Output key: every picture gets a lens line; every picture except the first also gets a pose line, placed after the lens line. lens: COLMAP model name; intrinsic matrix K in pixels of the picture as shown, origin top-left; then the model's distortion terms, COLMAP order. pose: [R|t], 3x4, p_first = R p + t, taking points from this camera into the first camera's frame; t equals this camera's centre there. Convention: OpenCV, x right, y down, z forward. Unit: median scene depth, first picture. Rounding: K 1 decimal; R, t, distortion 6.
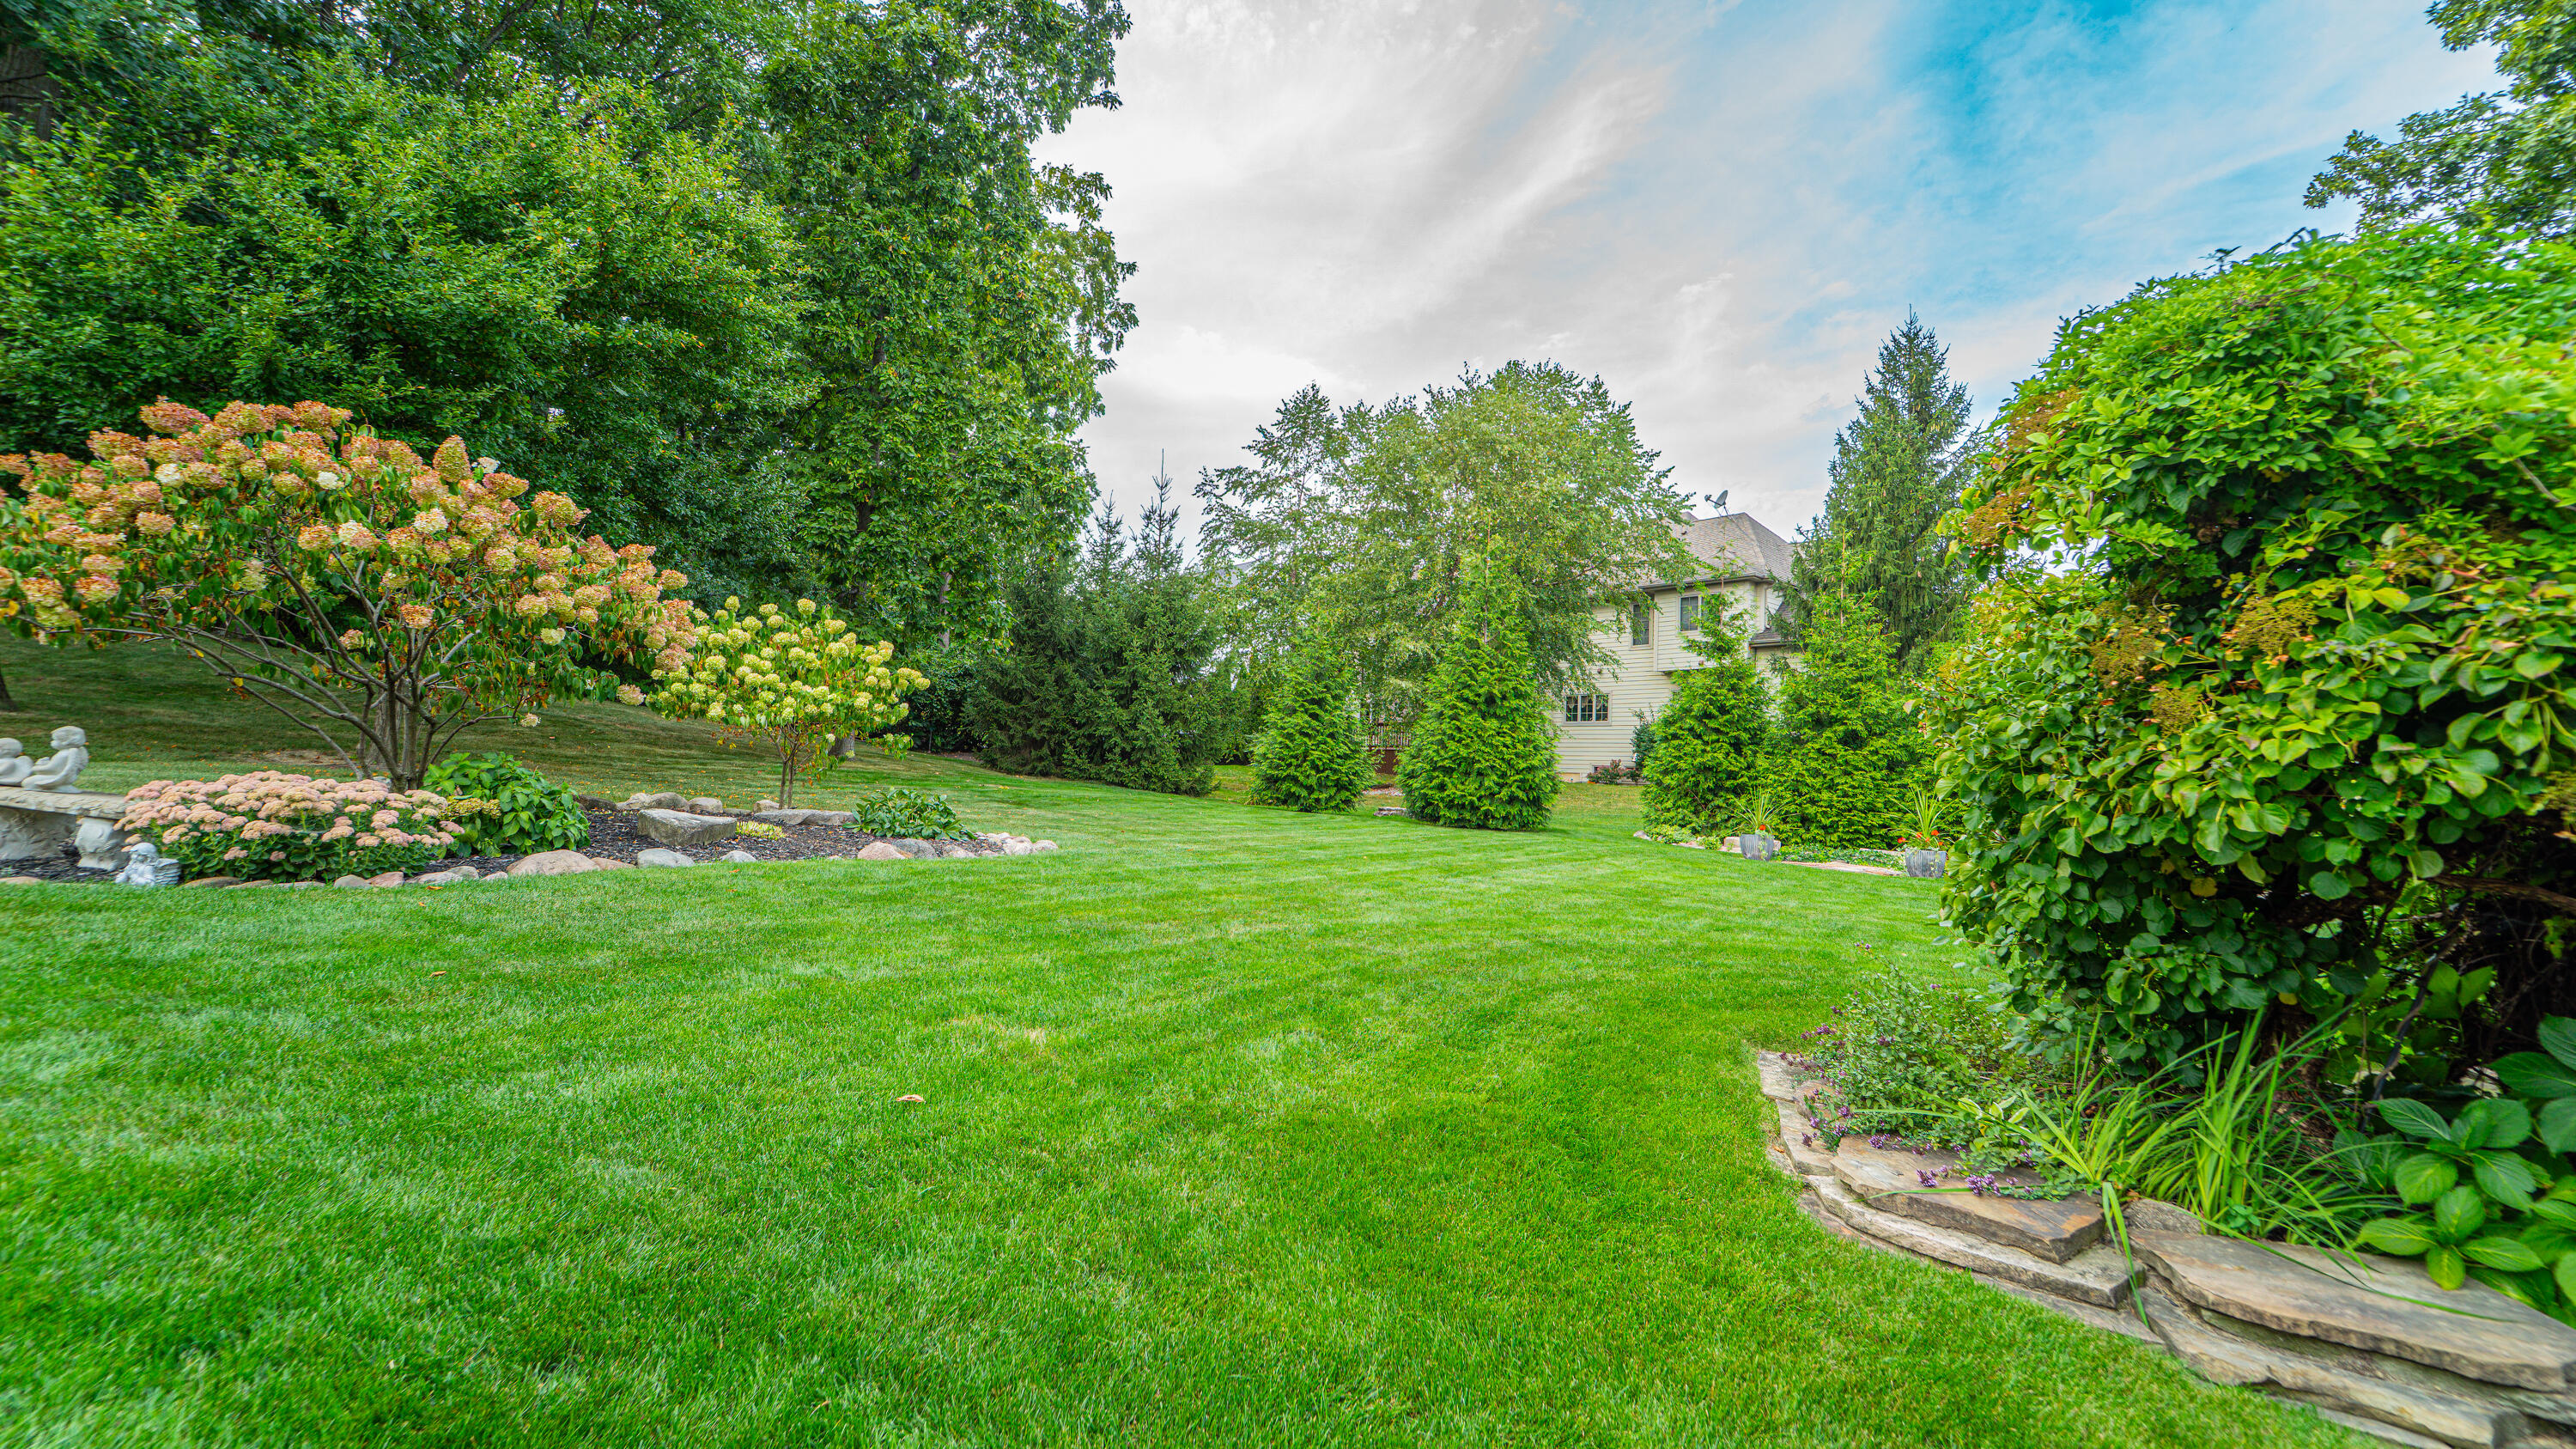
lens RADIAL K [[1047.0, 0, 1297.5], [0, 1047.0, 734.2], [0, 0, 1]] dist [-0.023148, -0.000631]
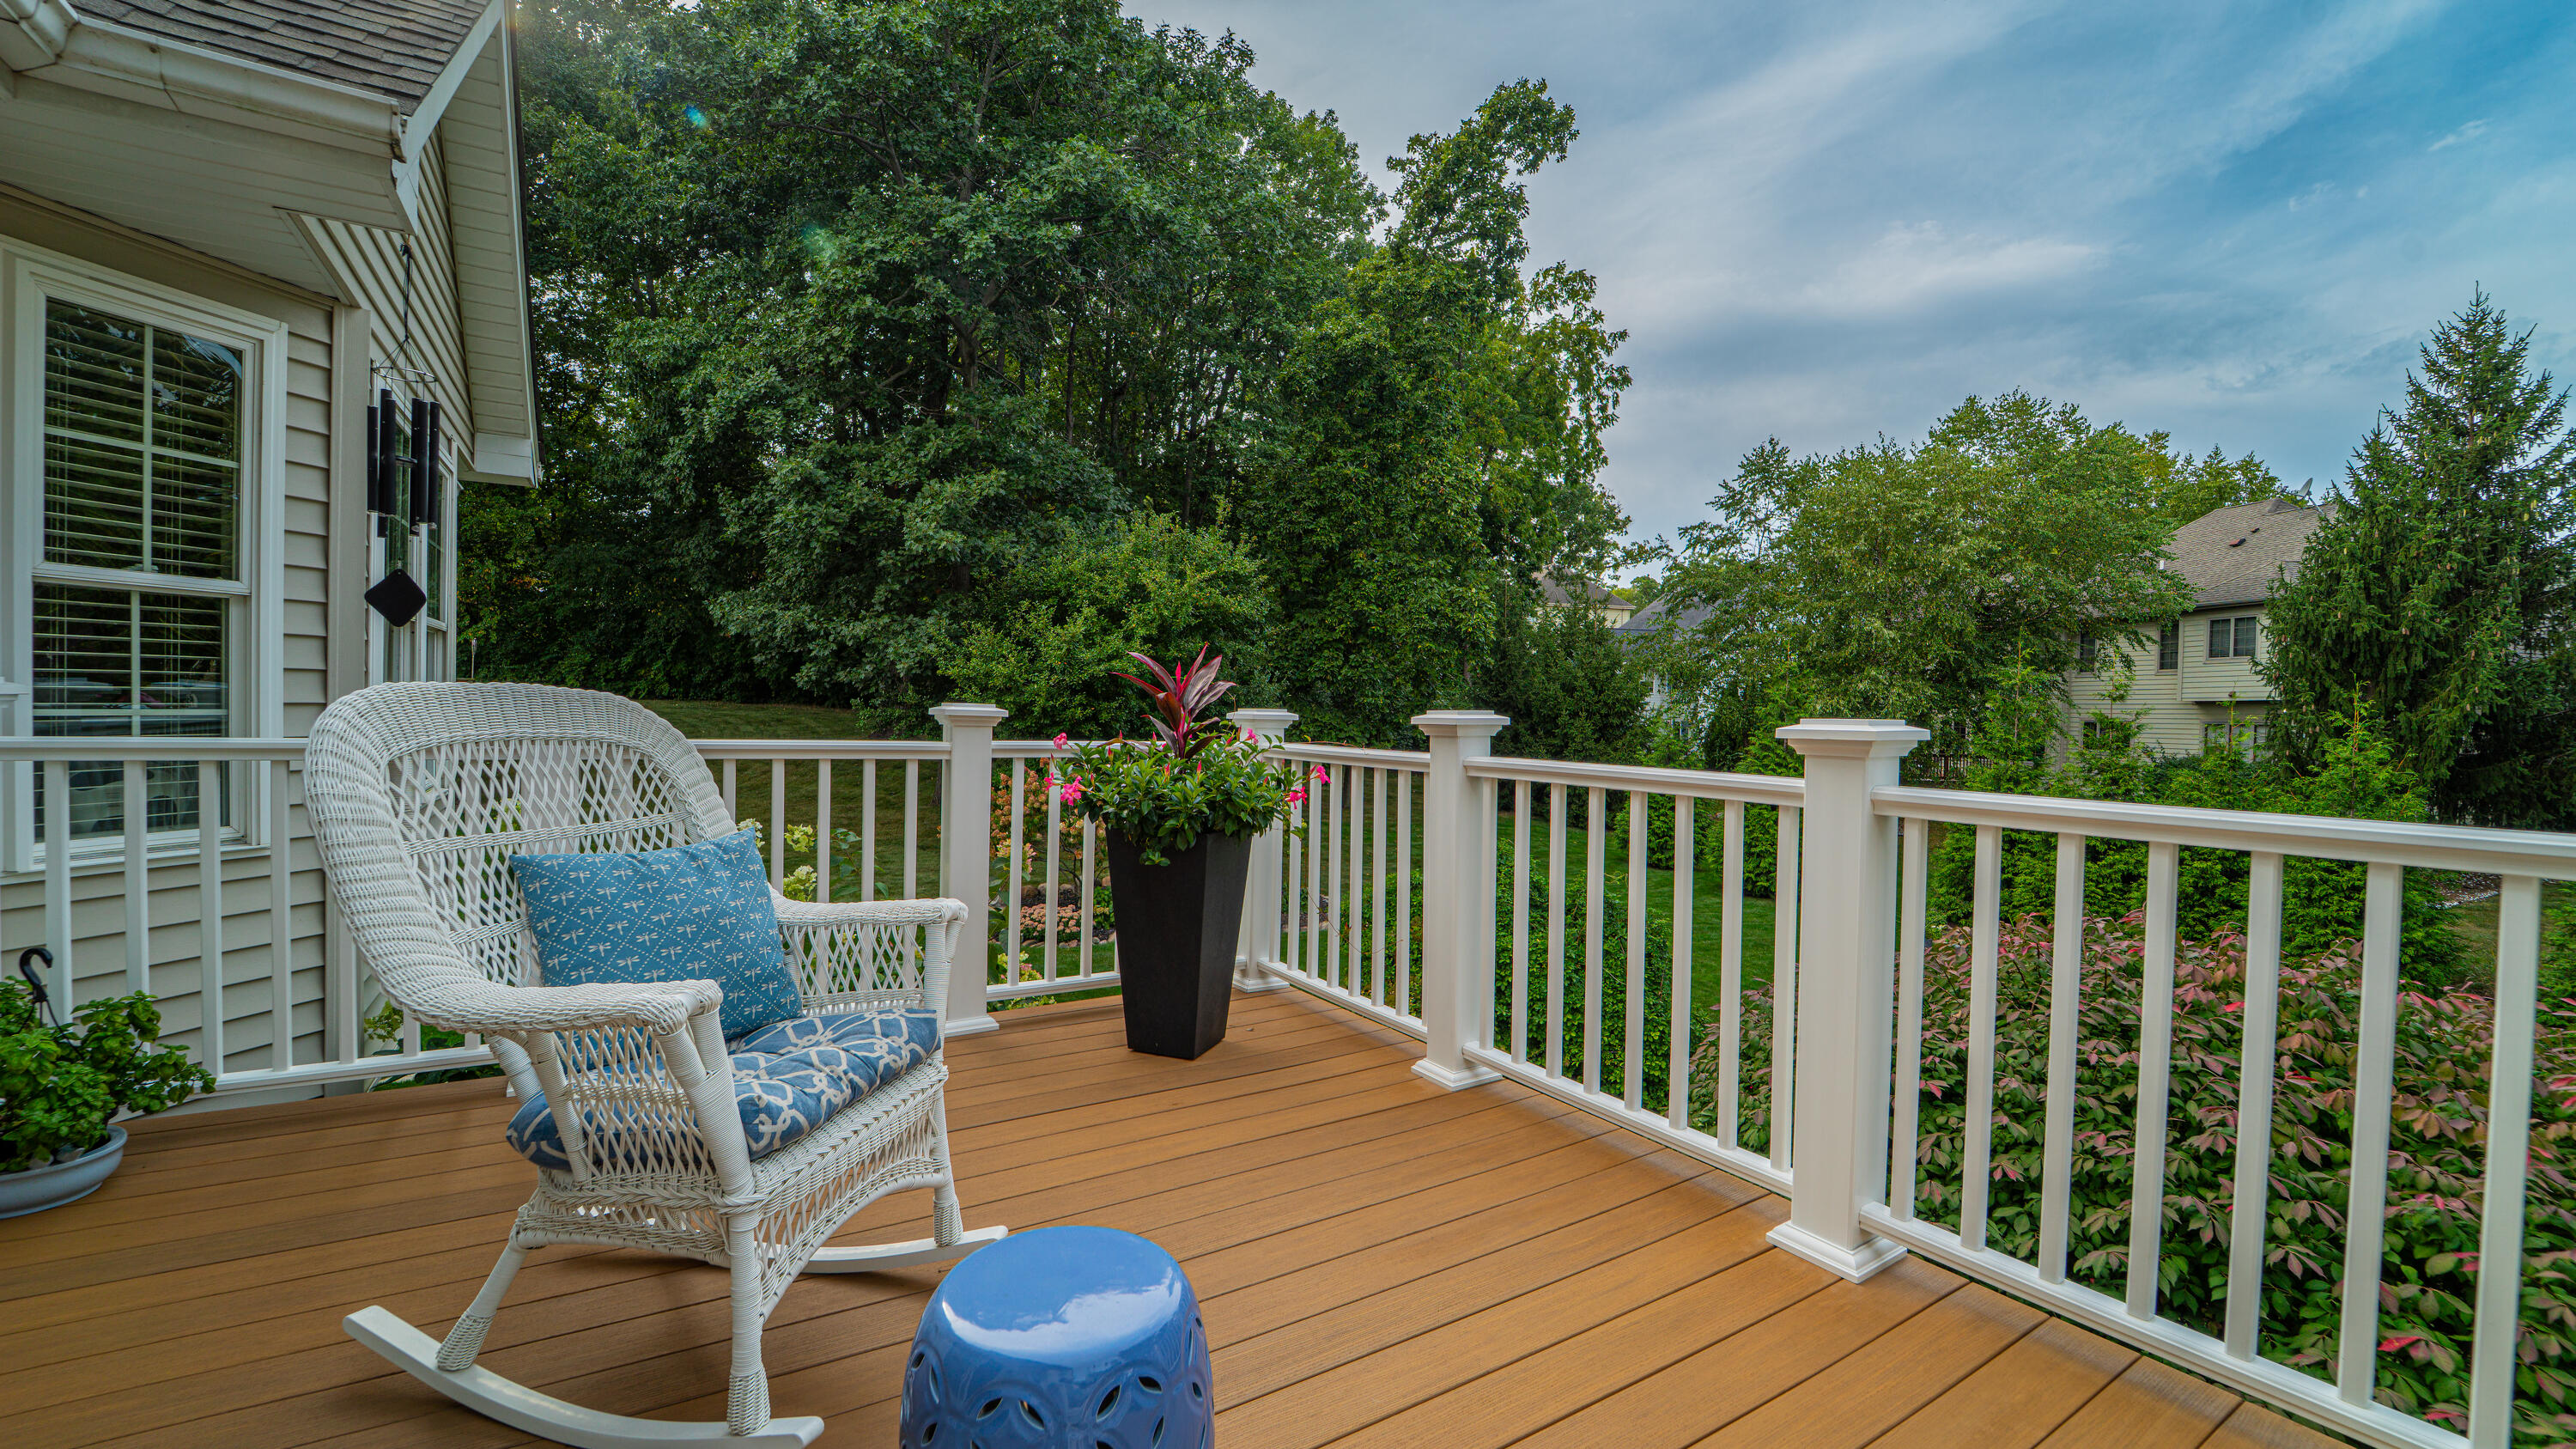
lens RADIAL K [[1047.0, 0, 1297.5], [0, 1047.0, 734.2], [0, 0, 1]] dist [-0.023148, -0.000631]
pose [[0.835709, -0.000306, -0.549172, 0.347554], [0.023171, 0.999129, 0.034703, -0.143765], [0.548683, -0.041726, 0.834988, -0.303495]]
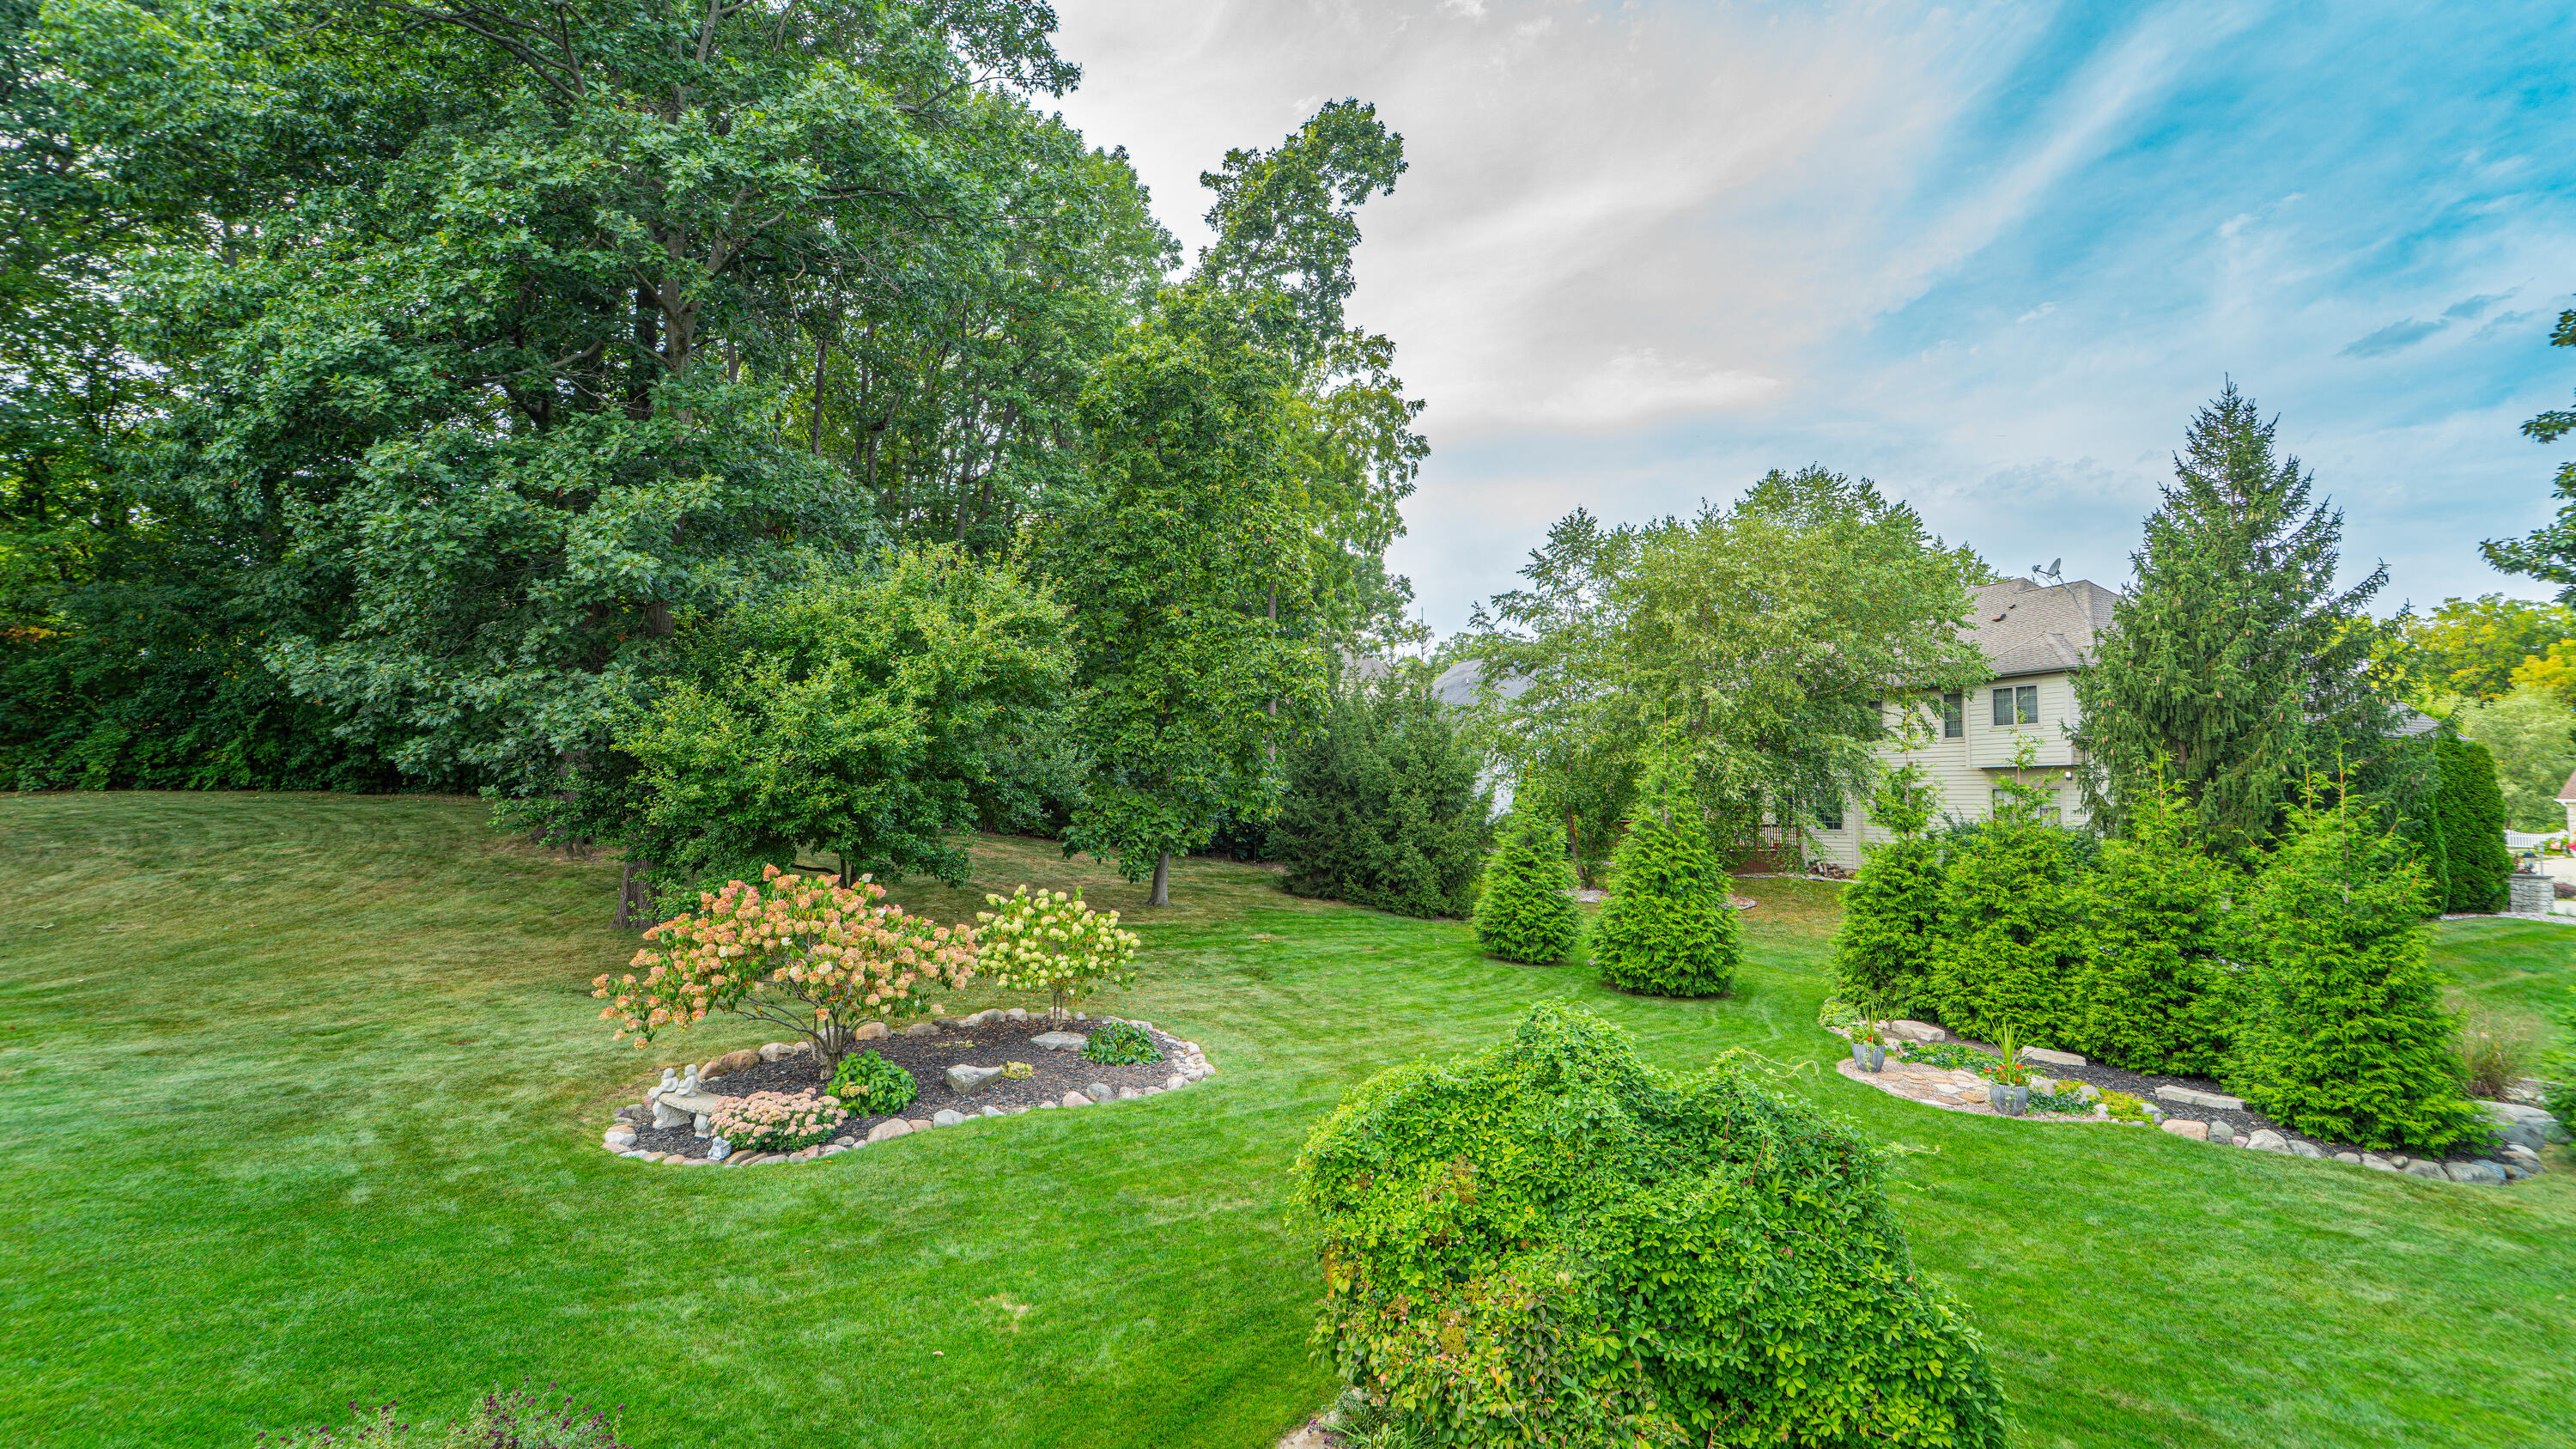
lens RADIAL K [[1047.0, 0, 1297.5], [0, 1047.0, 734.2], [0, 0, 1]] dist [-0.023148, -0.000631]
pose [[0.934903, -0.046408, -0.351856, 0.194732], [0.036694, 0.998740, -0.034228, -0.144050], [0.353001, 0.019089, 0.935428, -0.151043]]
